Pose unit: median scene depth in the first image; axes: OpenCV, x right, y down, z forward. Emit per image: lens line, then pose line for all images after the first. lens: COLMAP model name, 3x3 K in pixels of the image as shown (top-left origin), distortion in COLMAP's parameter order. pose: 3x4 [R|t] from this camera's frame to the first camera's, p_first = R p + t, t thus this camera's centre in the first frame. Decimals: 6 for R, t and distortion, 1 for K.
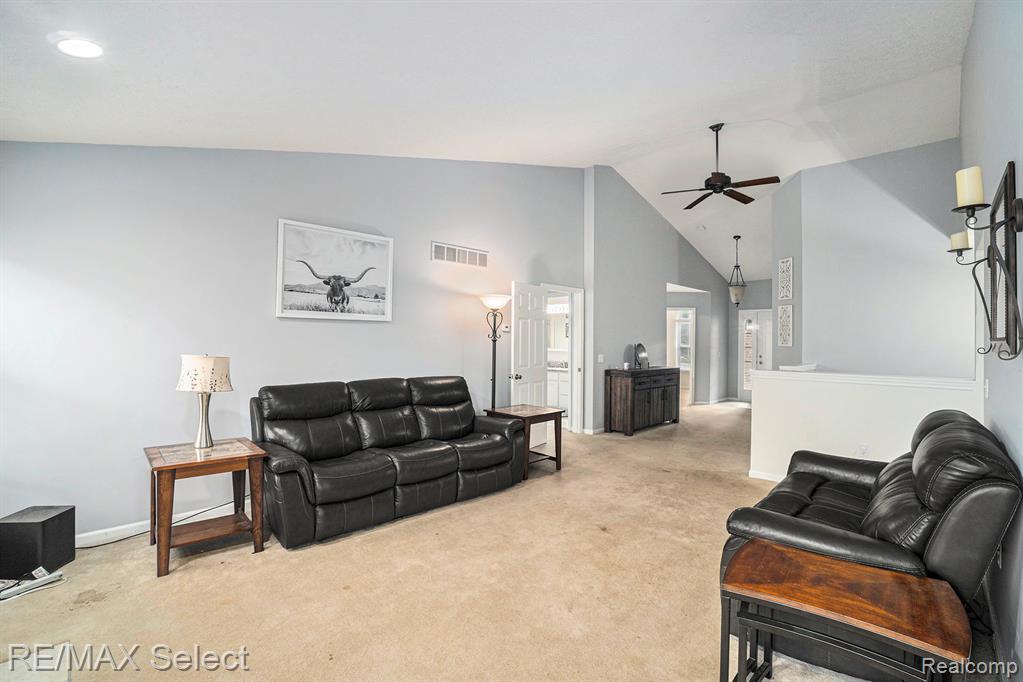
lens RADIAL K [[464.9, 0, 506.1], [0, 464.9, 342.7], [0, 0, 1]] dist [-0.058892, 0.001701]
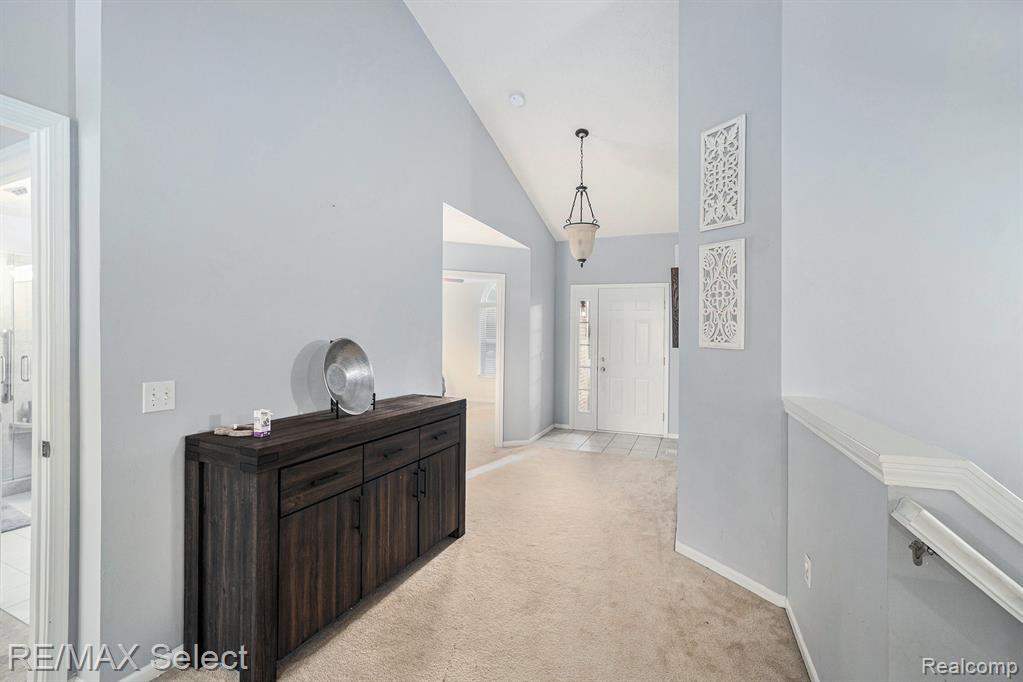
lens RADIAL K [[464.9, 0, 512.2], [0, 464.9, 340.8], [0, 0, 1]] dist [-0.058892, 0.001701]
pose [[0.921344, -0.000055, 0.388748, 0.272510], [-0.003883, 0.999949, 0.009343, -0.000534], [-0.388729, -0.010118, 0.921297, 0.648756]]
